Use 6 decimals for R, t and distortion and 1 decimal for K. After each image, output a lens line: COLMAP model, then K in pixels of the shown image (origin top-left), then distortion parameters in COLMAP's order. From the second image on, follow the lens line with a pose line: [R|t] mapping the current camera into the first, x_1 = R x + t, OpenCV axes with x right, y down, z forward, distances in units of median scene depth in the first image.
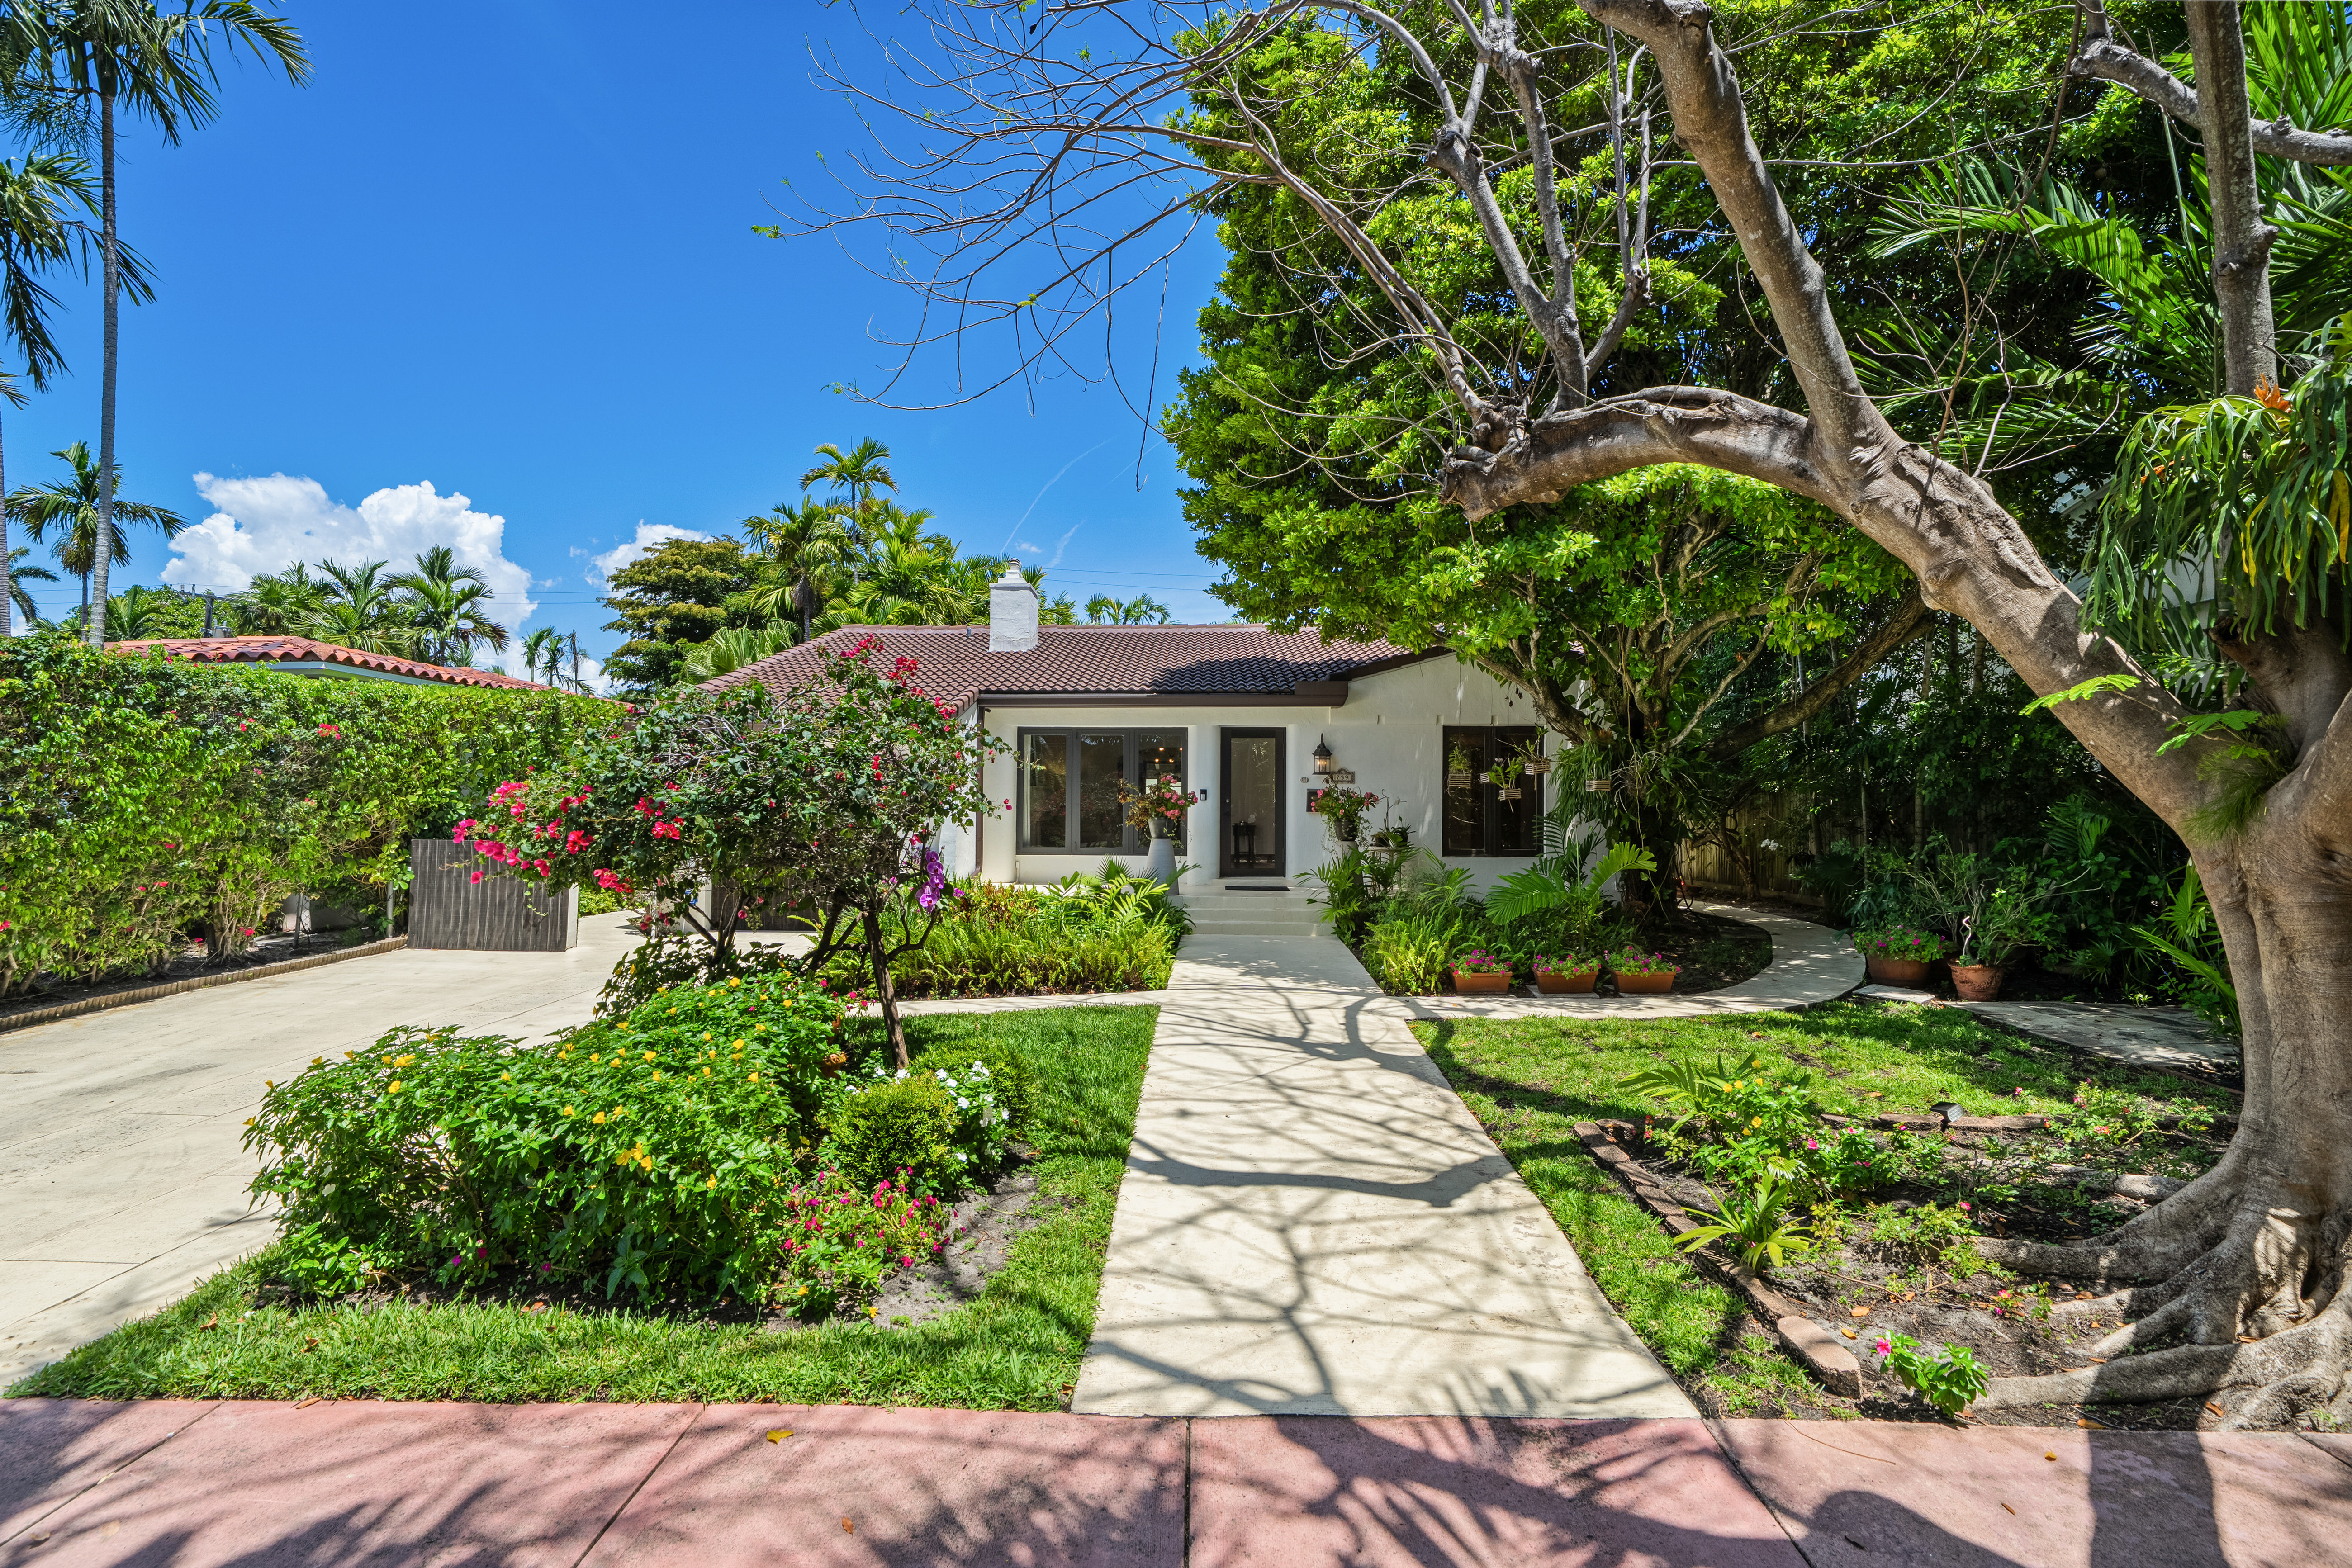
lens RADIAL K [[1166.4, 0, 1187.1], [0, 1166.4, 810.9], [0, 0, 1]] dist [0.036651, -0.000081]
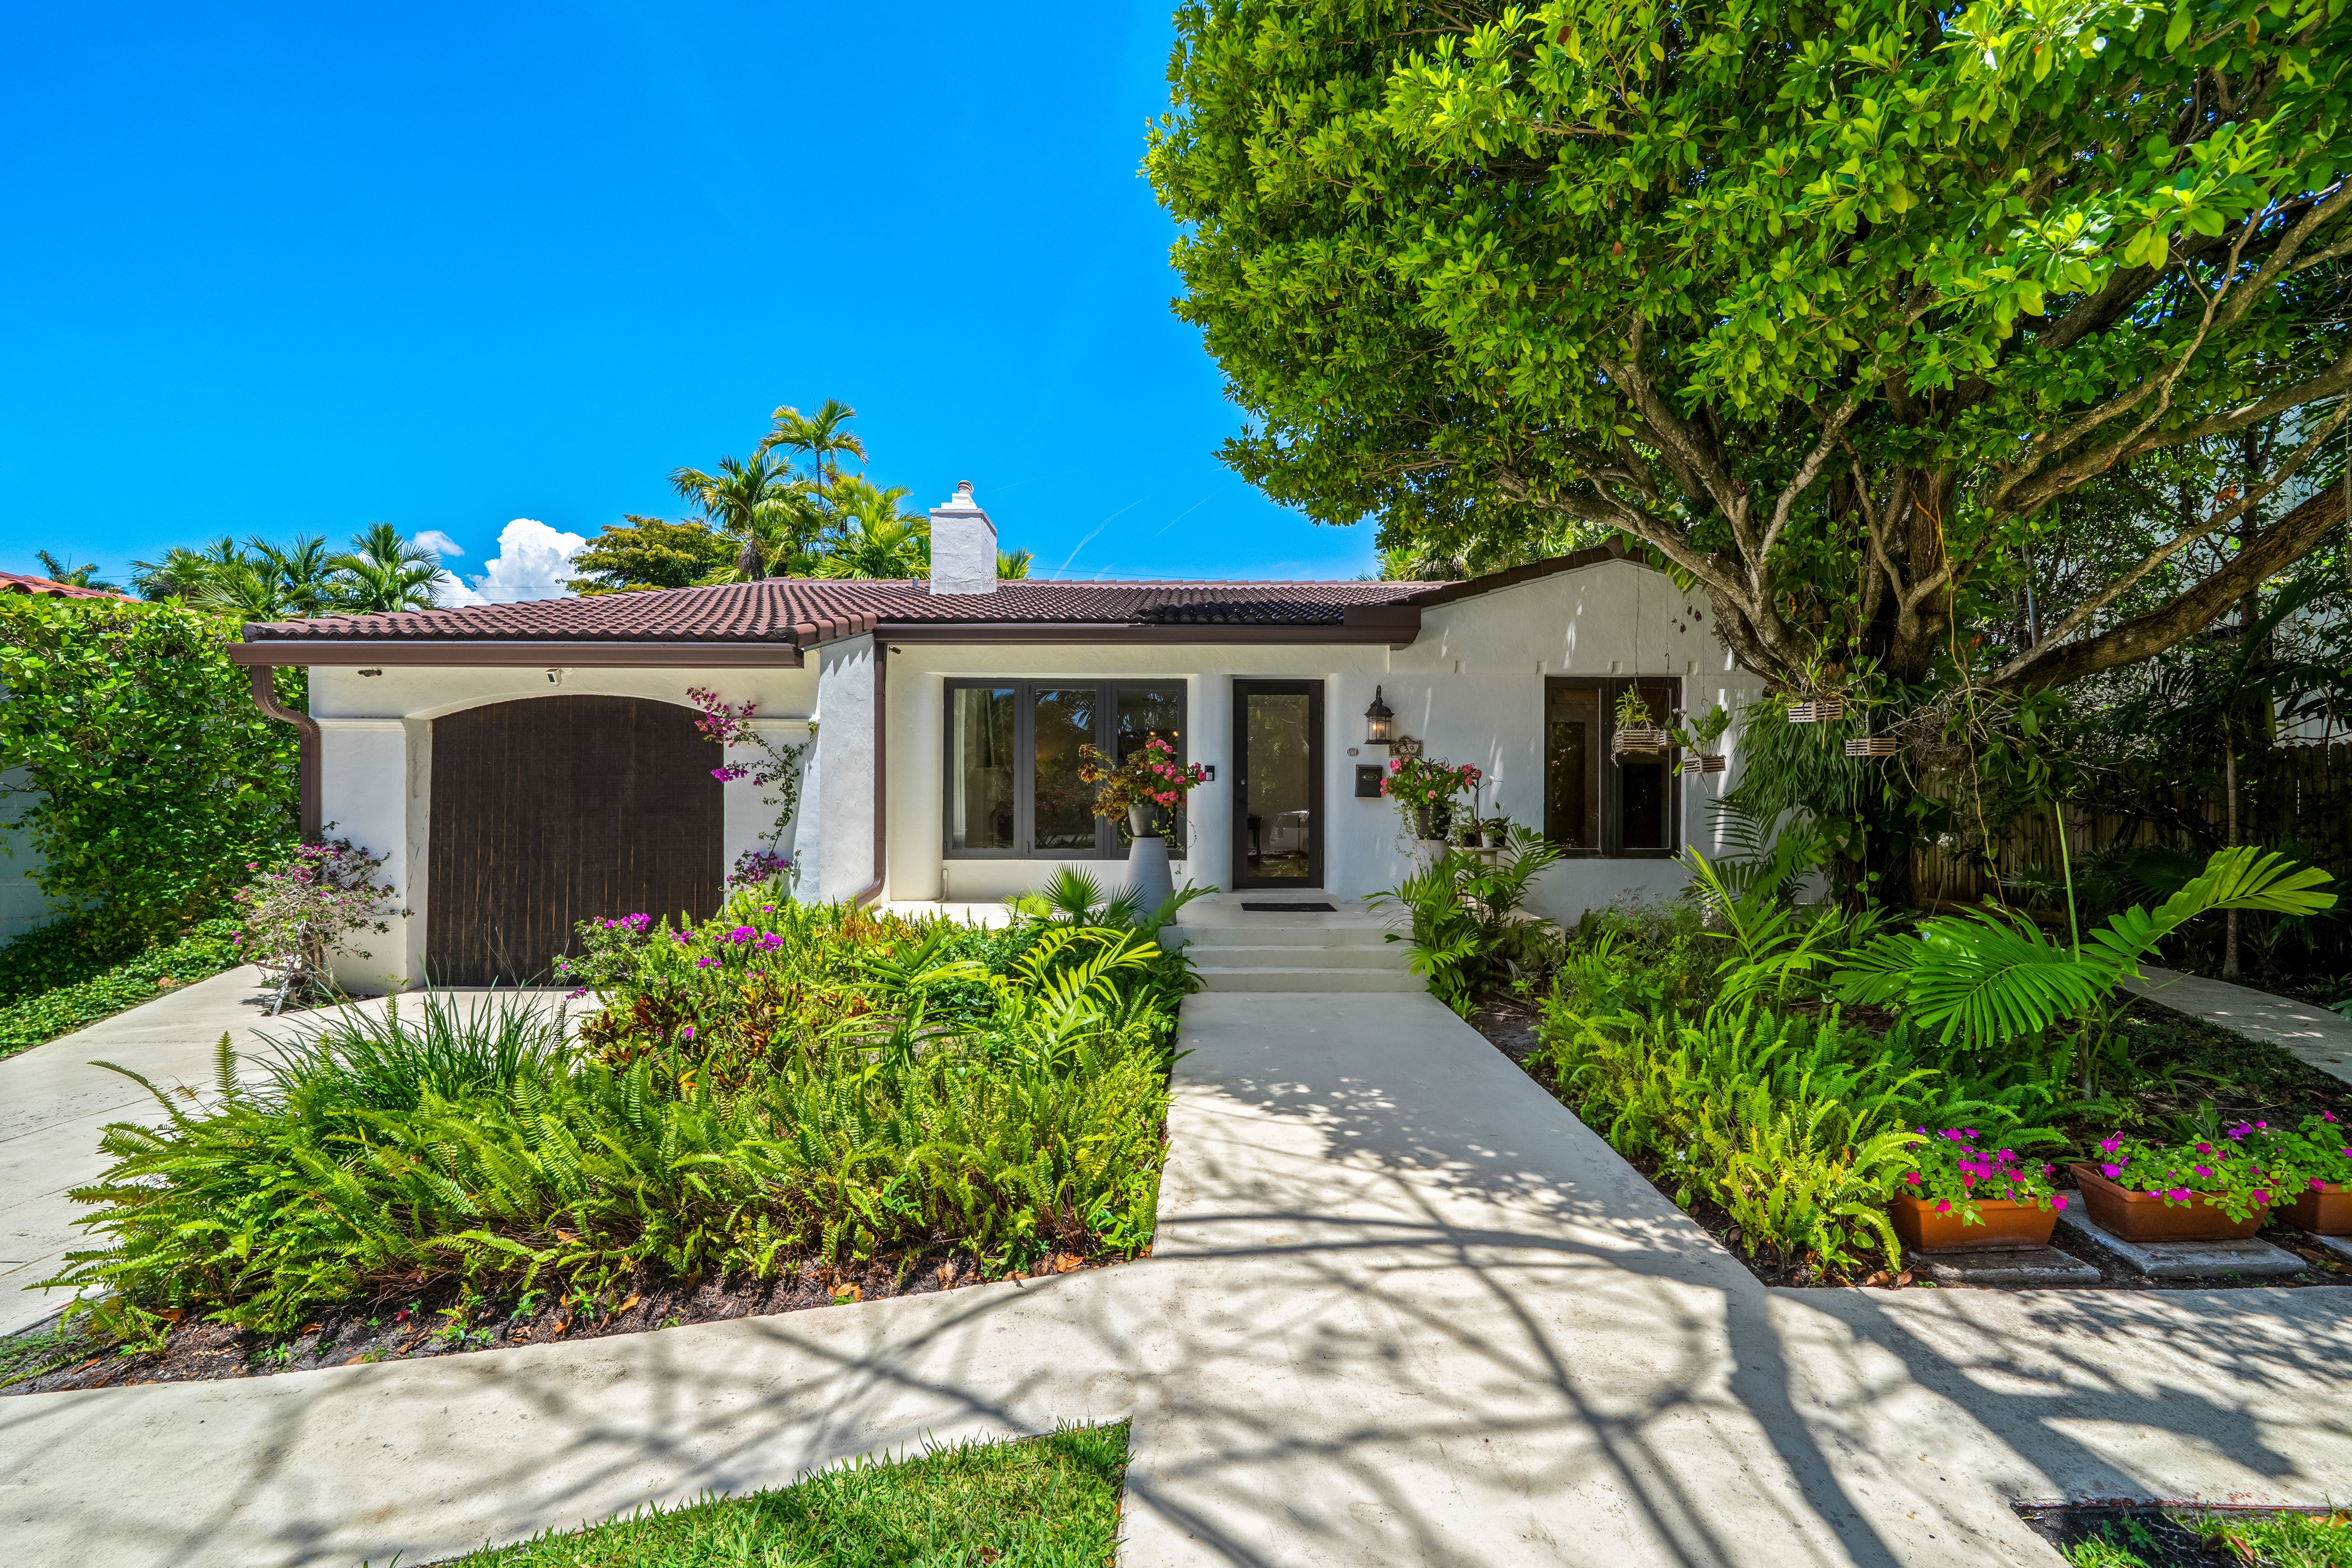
lens RADIAL K [[937.1, 0, 1211.7], [0, 937.1, 815.8], [0, 0, 1]] dist [-0.001697, 0.000199]
pose [[0.999273, -0.004236, 0.037883, -0.006544], [0.003919, 0.999957, 0.008448, 0.007430], [-0.037917, -0.008293, 0.999246, 0.455711]]
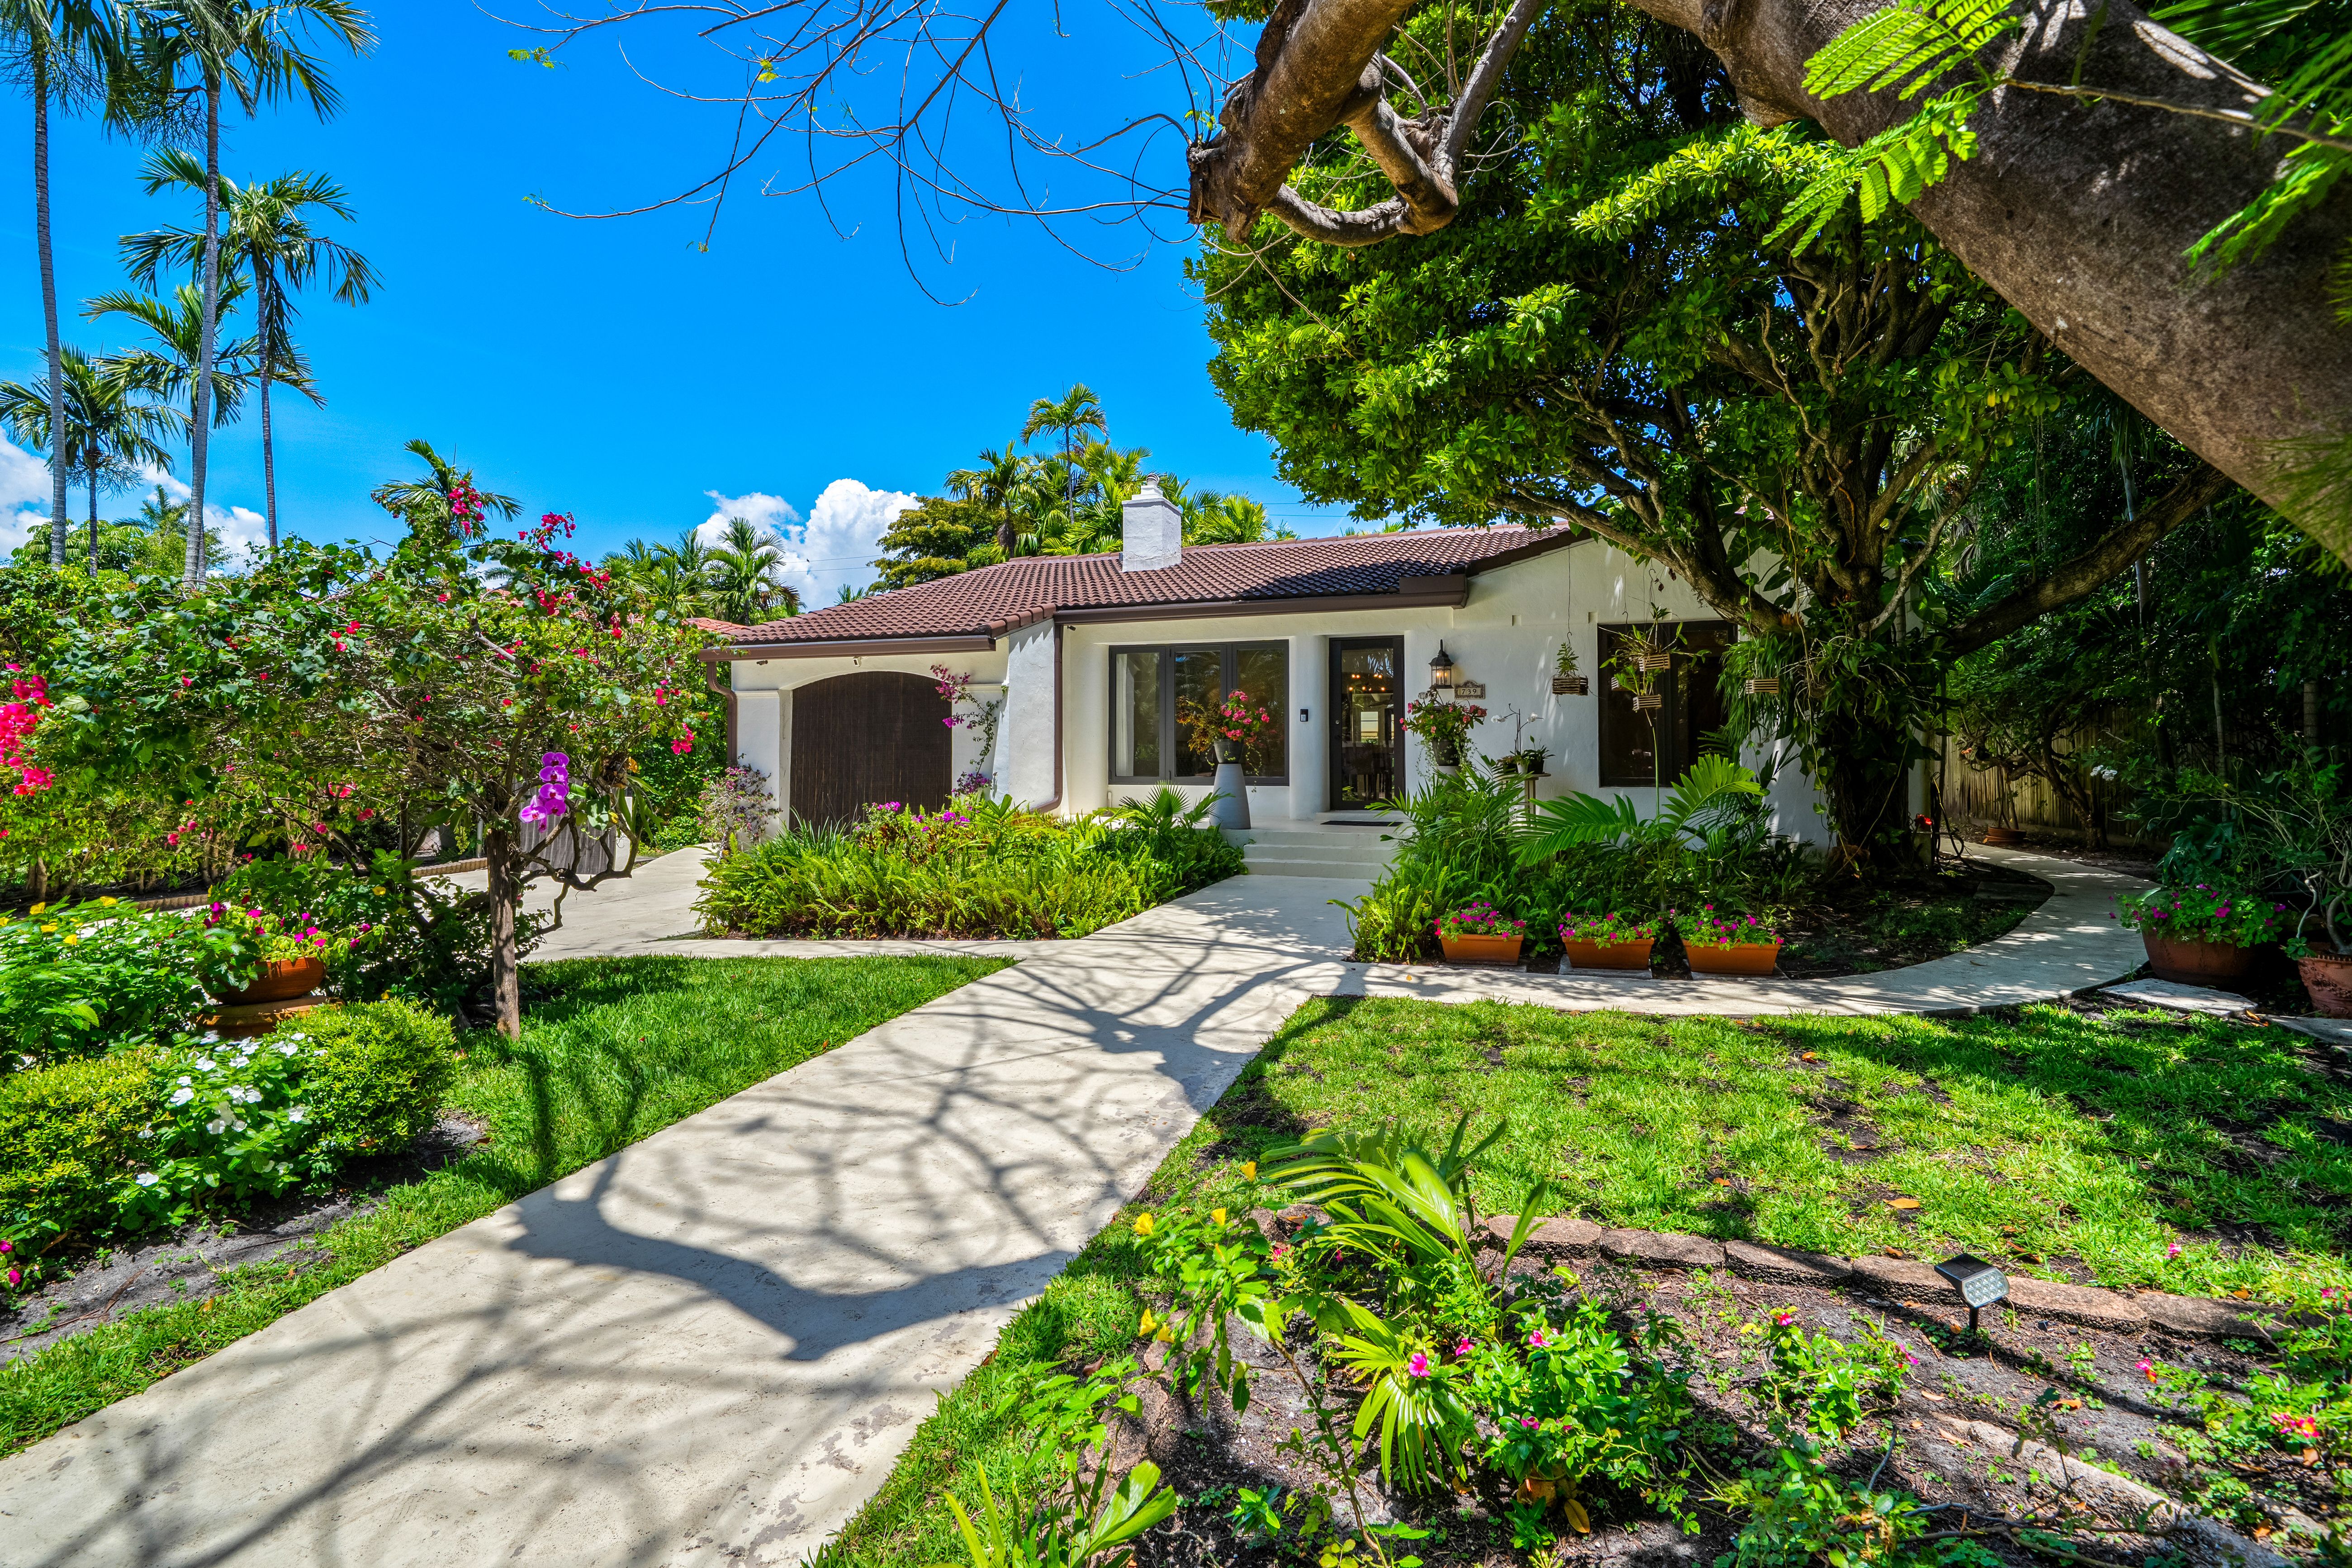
lens RADIAL K [[1111.7, 0, 1165.3], [0, 1111.7, 757.0], [0, 0, 1]] dist [0.004613, 0.000393]
pose [[0.950876, -0.006473, -0.309503, 0.180180], [0.006784, 0.999977, -0.000073, 0.017556], [0.309496, -0.002030, 0.950898, 0.184962]]
